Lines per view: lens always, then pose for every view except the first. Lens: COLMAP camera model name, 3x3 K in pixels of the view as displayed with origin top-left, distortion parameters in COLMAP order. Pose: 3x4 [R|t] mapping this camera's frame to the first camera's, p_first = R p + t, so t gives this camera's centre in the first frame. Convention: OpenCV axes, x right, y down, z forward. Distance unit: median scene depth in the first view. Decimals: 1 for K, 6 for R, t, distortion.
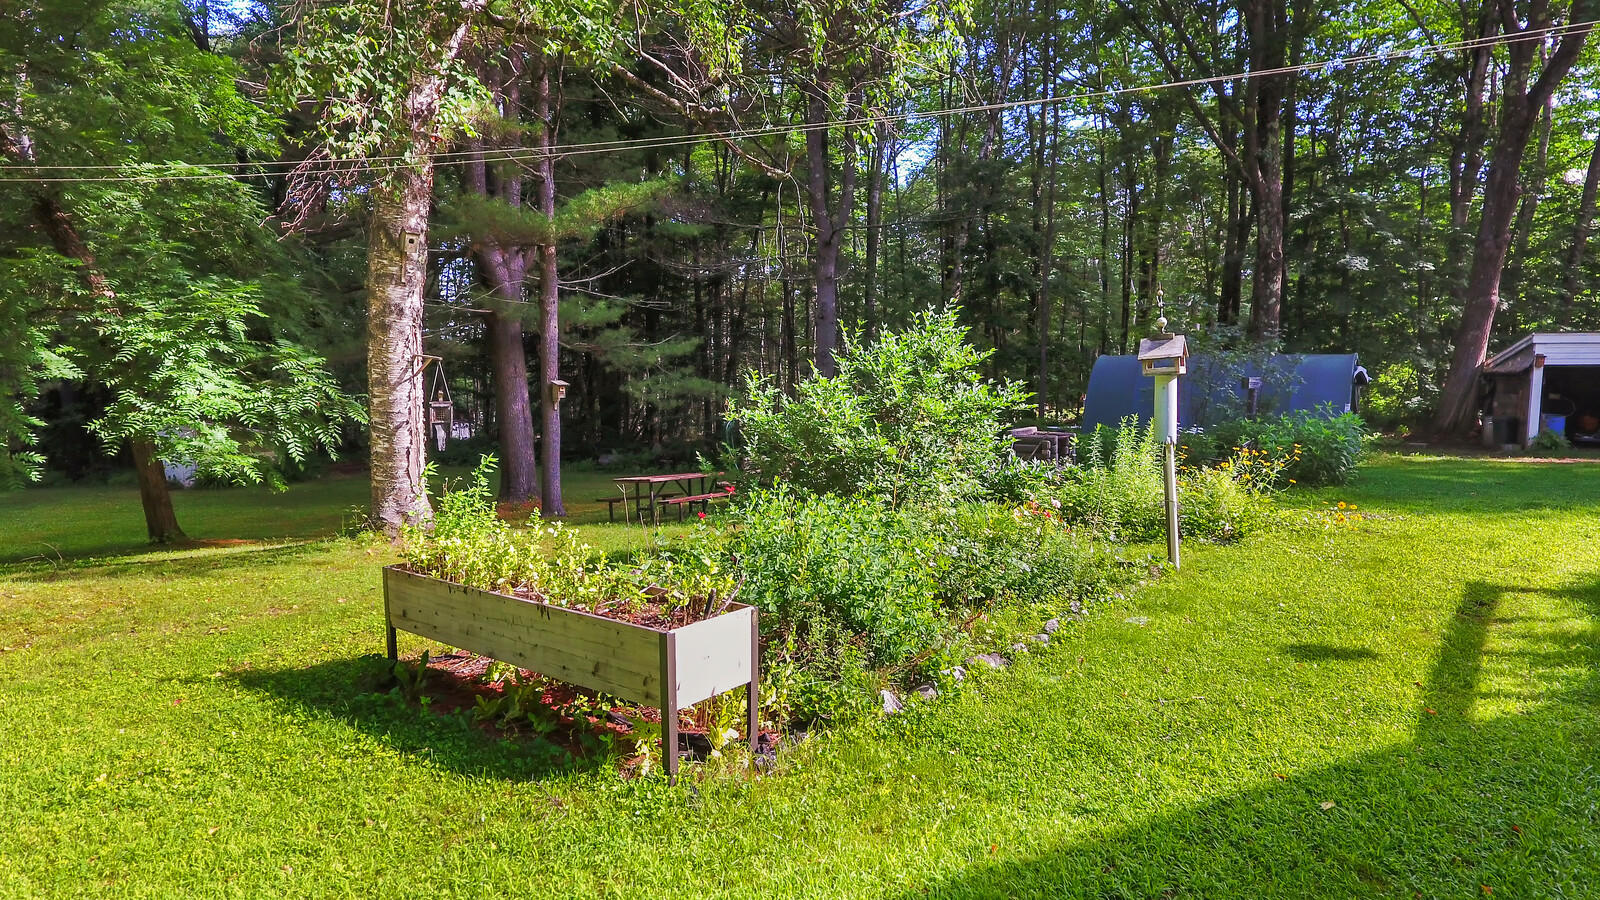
lens RADIAL K [[937.3, 0, 786.6], [0, 937.3, 456.6], [0, 0, 1]] dist [-0.002269, 0.000210]
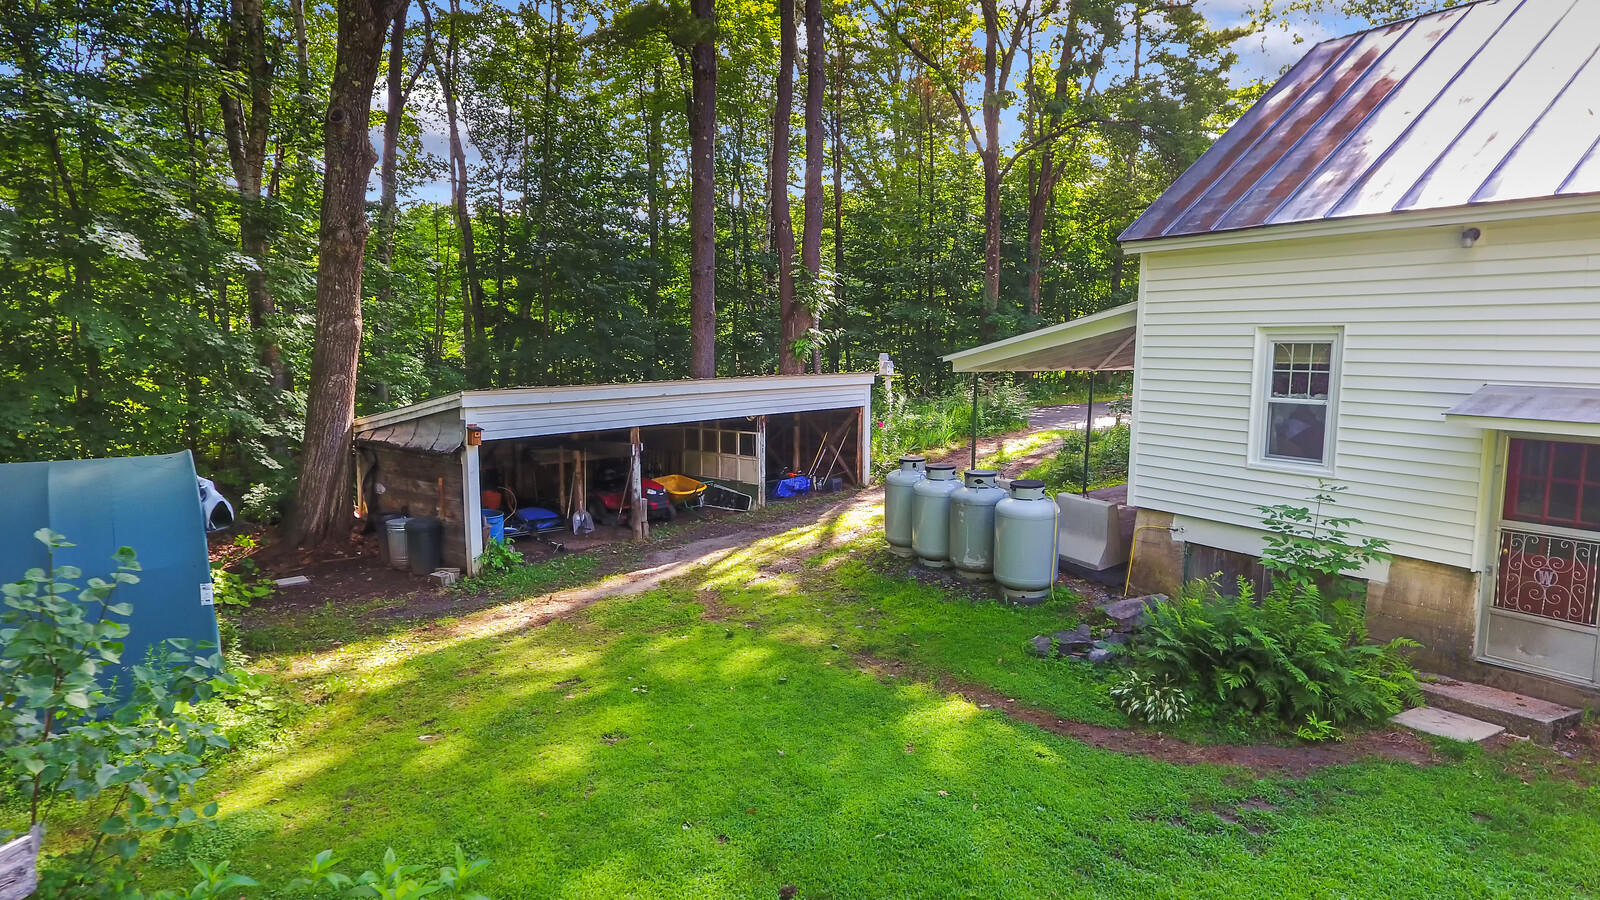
lens RADIAL K [[937.3, 0, 786.6], [0, 937.3, 456.6], [0, 0, 1]] dist [-0.002269, 0.000210]
pose [[0.337518, -0.118343, 0.933850, 0.347189], [0.094802, 0.991295, 0.091359, -0.150248], [-0.936533, 0.057695, 0.345799, 0.706110]]
